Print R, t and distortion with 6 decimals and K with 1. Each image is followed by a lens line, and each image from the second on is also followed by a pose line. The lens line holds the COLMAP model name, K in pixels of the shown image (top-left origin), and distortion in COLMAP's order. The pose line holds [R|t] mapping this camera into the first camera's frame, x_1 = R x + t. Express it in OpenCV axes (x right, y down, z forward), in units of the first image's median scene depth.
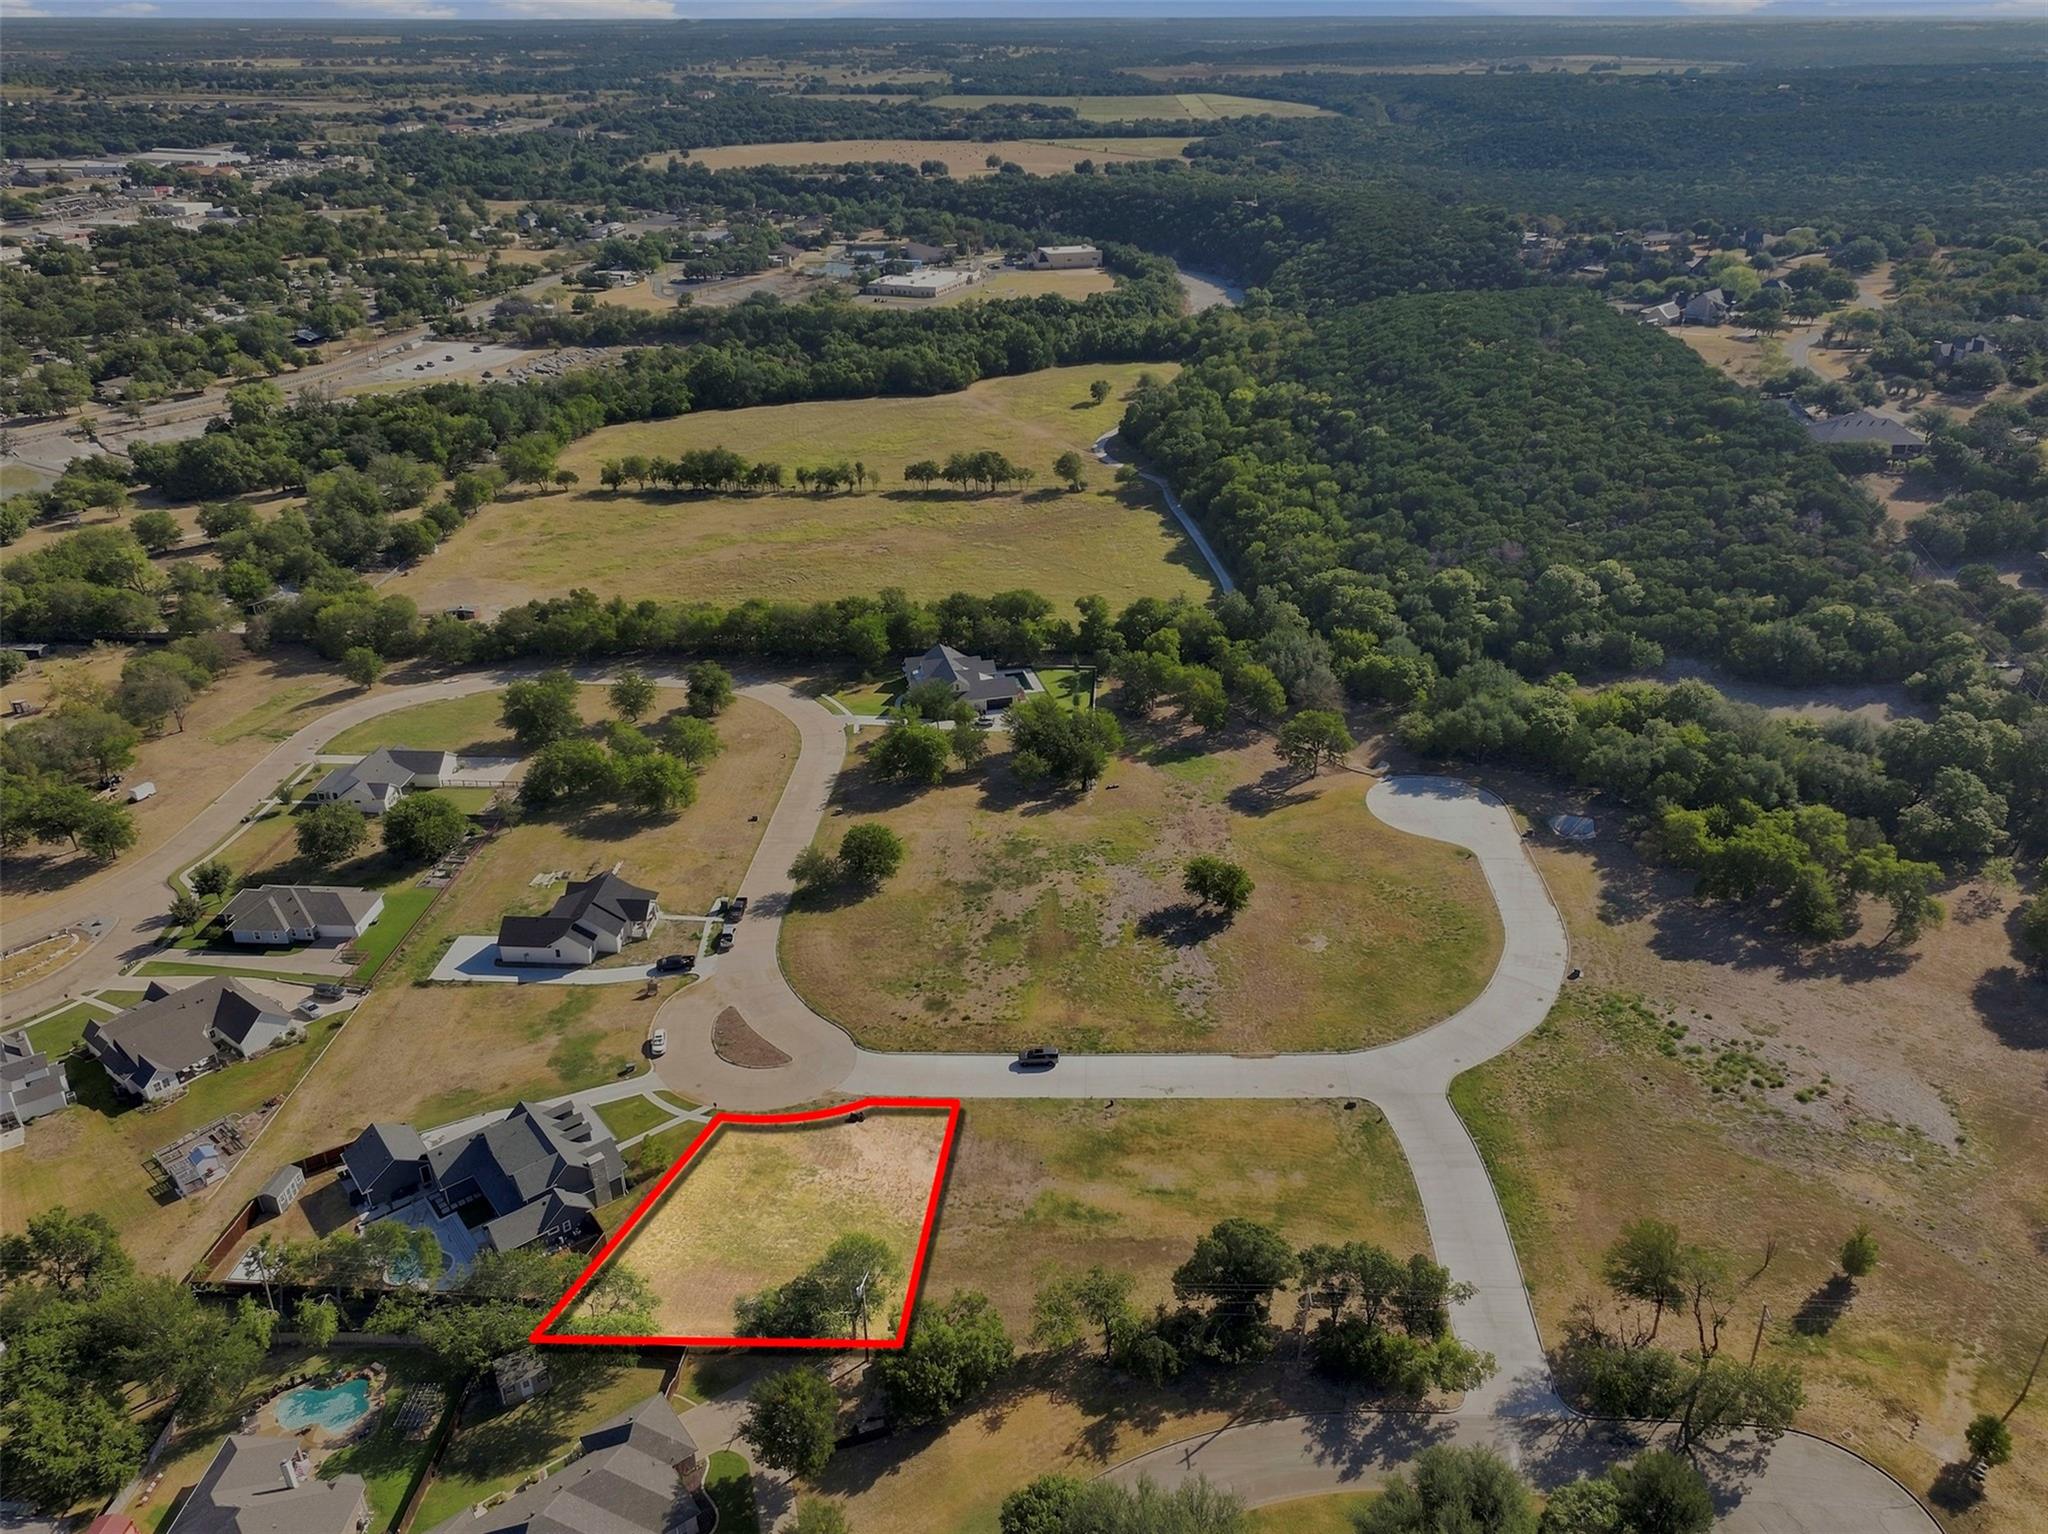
lens RADIAL K [[1450.9, 0, 1034.5], [0, 1450.9, 764.1], [0, 0, 1]] dist [0.012194, -0.001238]
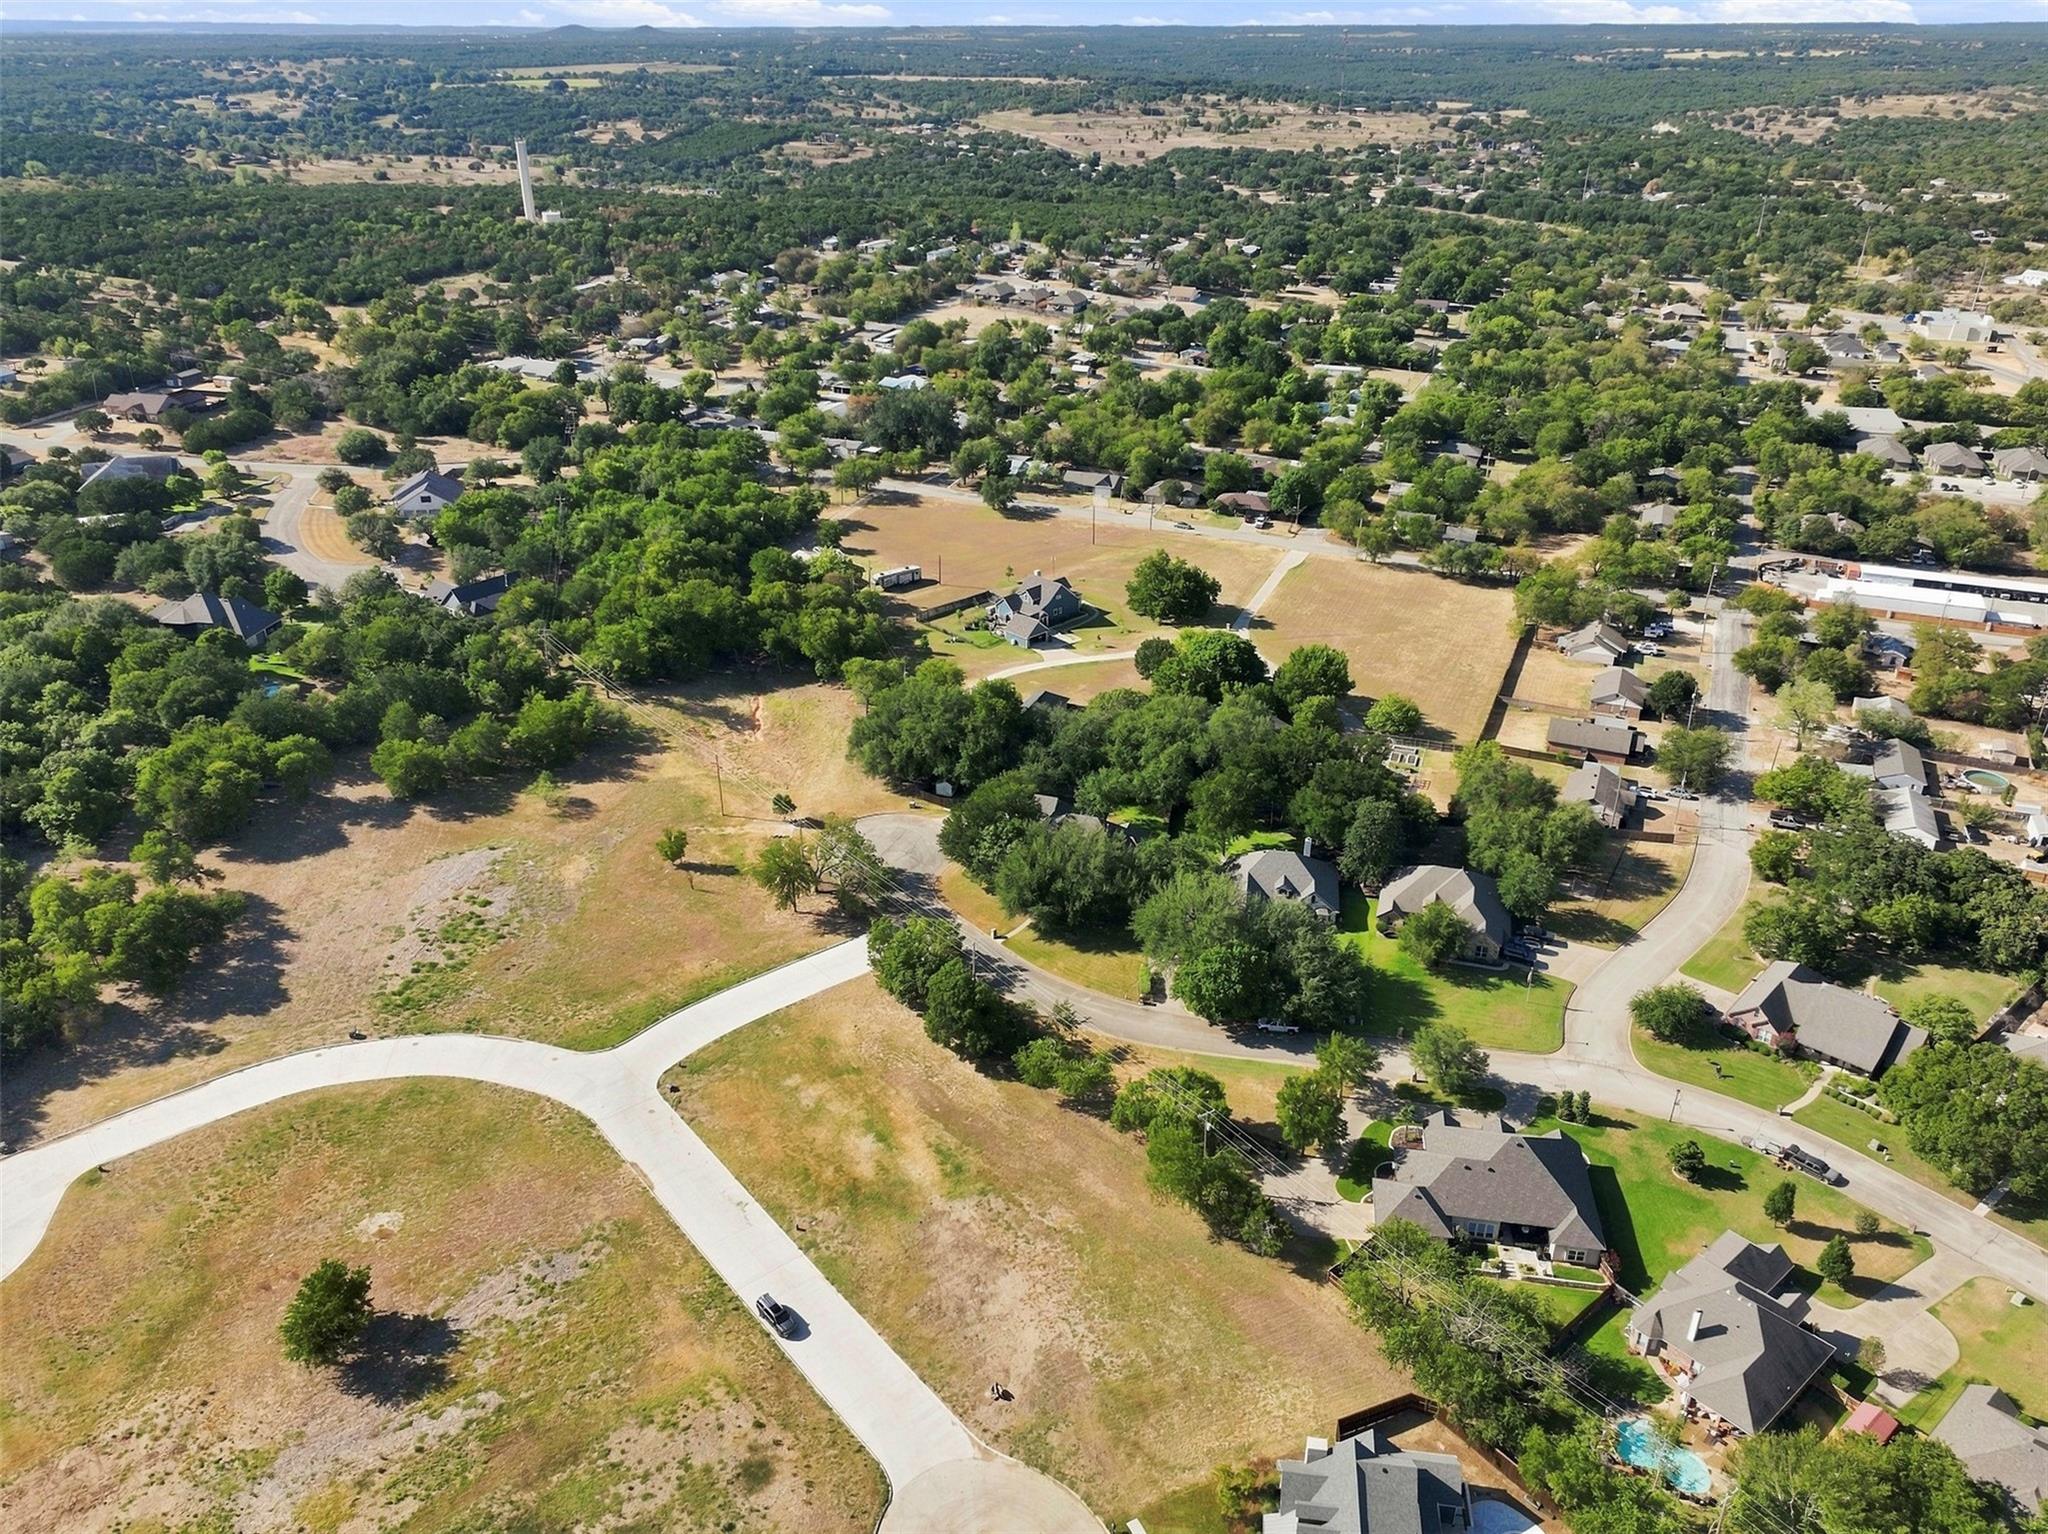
lens RADIAL K [[1494.1, 0, 1024.0], [0, 1494.1, 767.0], [0, 0, 1]] dist [0.006094, 0.000872]
pose [[-0.681524, -0.322438, 0.656932, -0.490115], [0.334193, 0.661489, 0.671377, -0.463572], [-0.651030, 0.677102, -0.343064, 0.909391]]
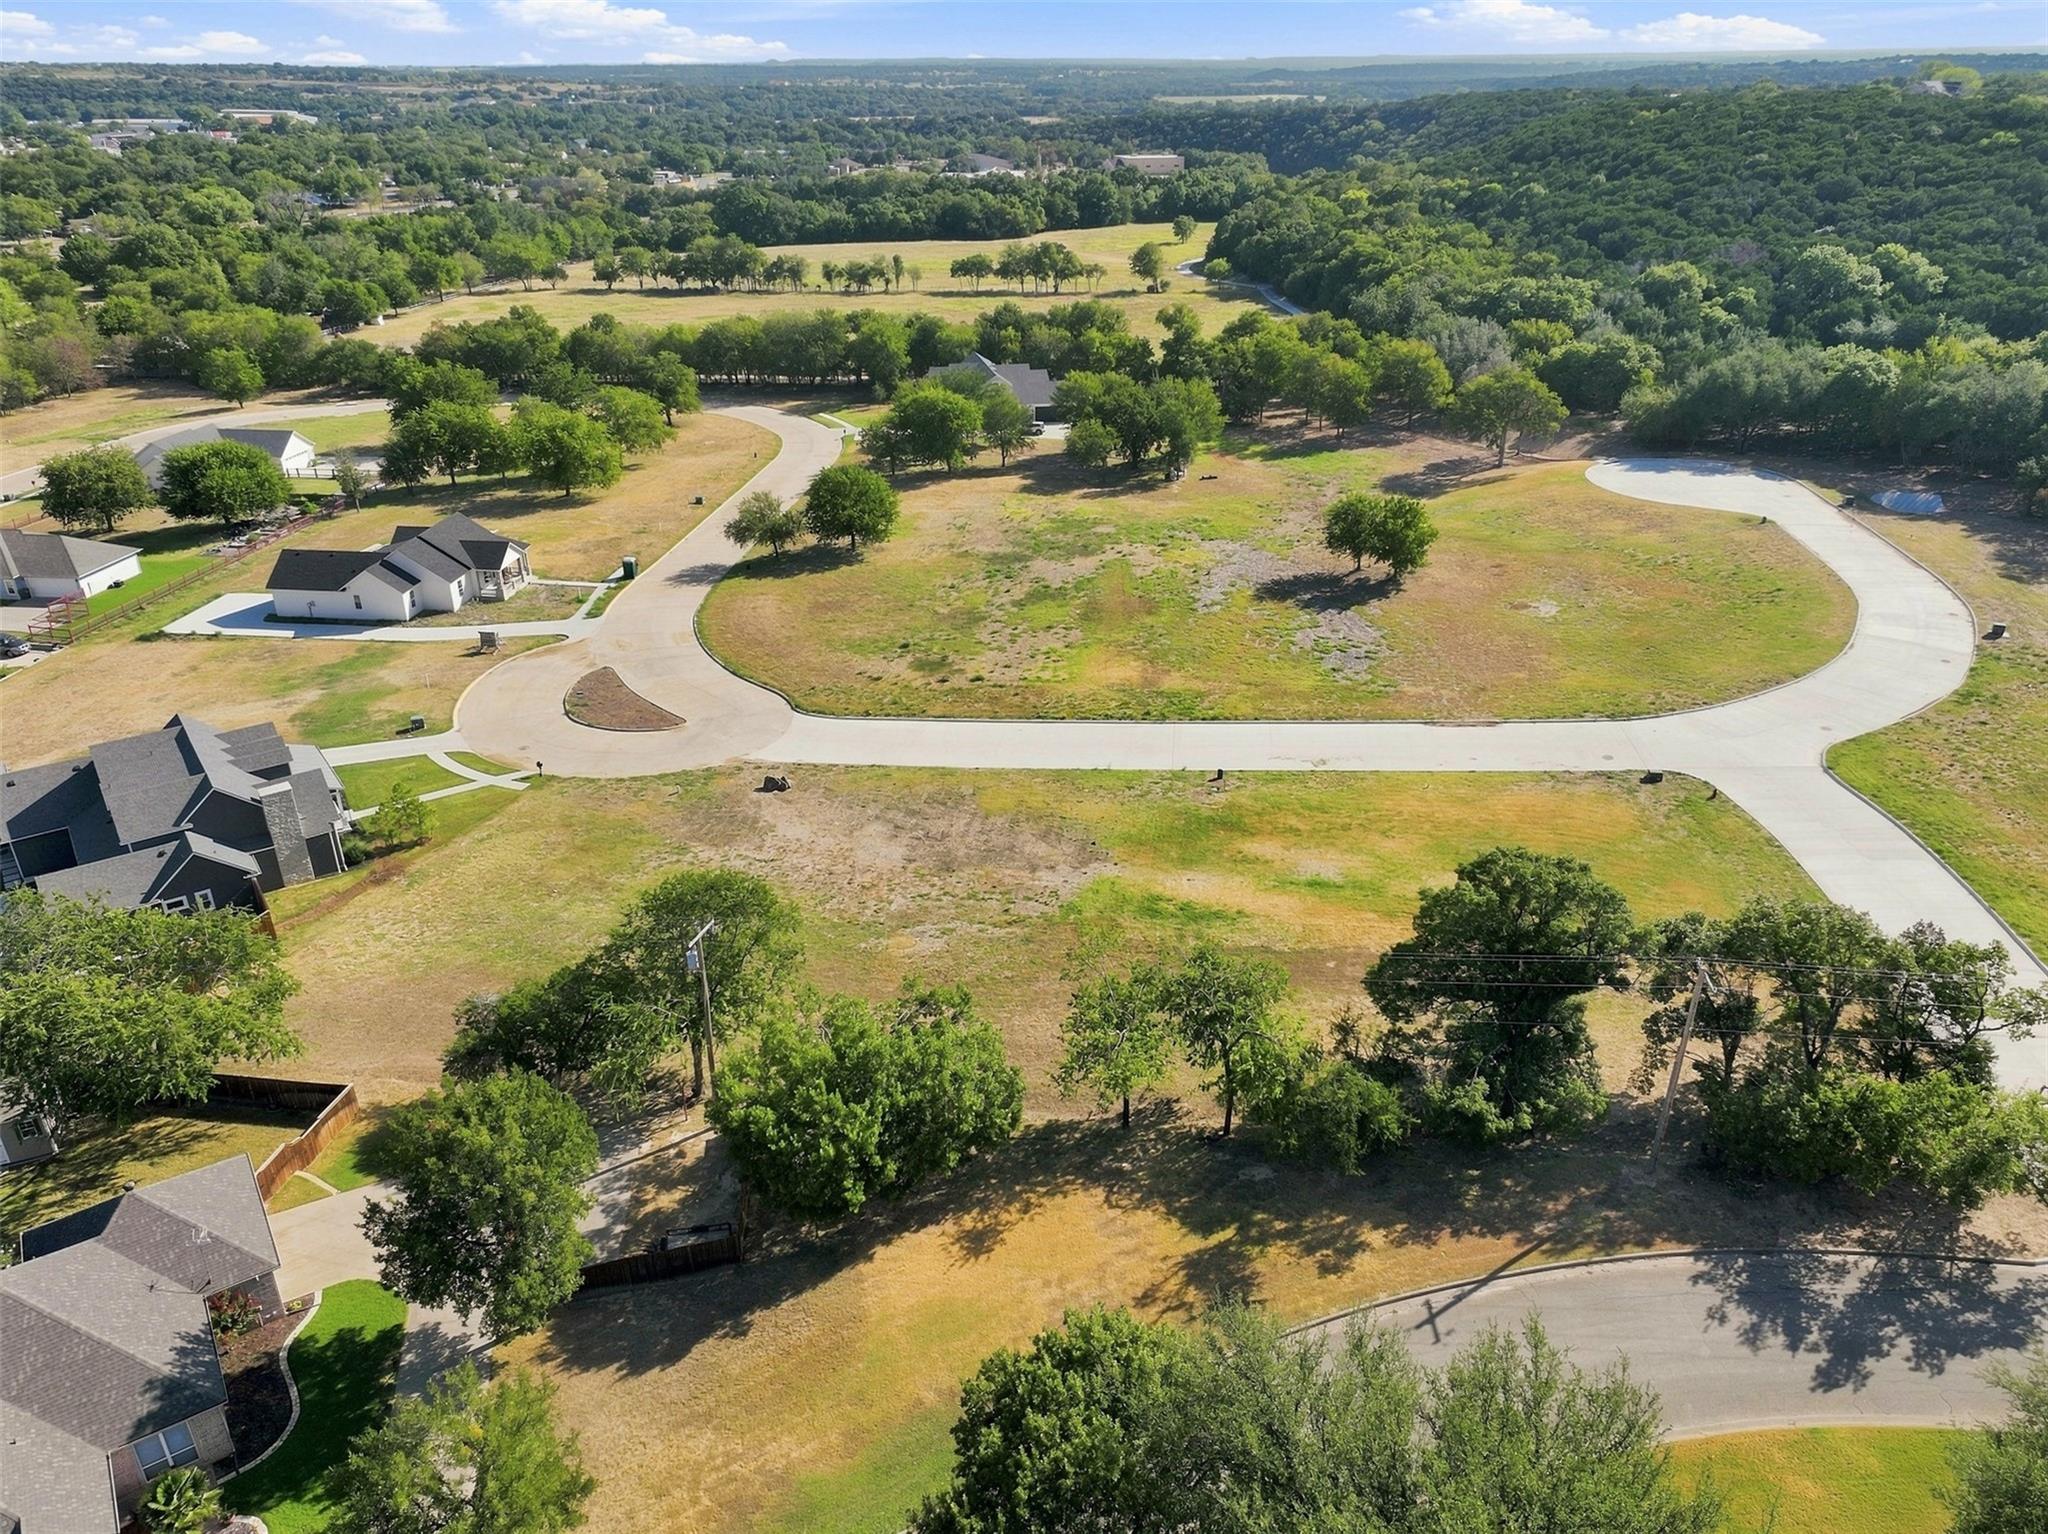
lens RADIAL K [[1429.2, 0, 1028.8], [0, 1429.2, 783.6], [0, 0, 1]] dist [0.004665, 0.002223]
pose [[0.998552, 0.019780, -0.050034, 0.005551], [-0.020237, 0.999758, -0.008647, 0.214622], [0.049851, 0.009647, 0.998710, 0.383001]]
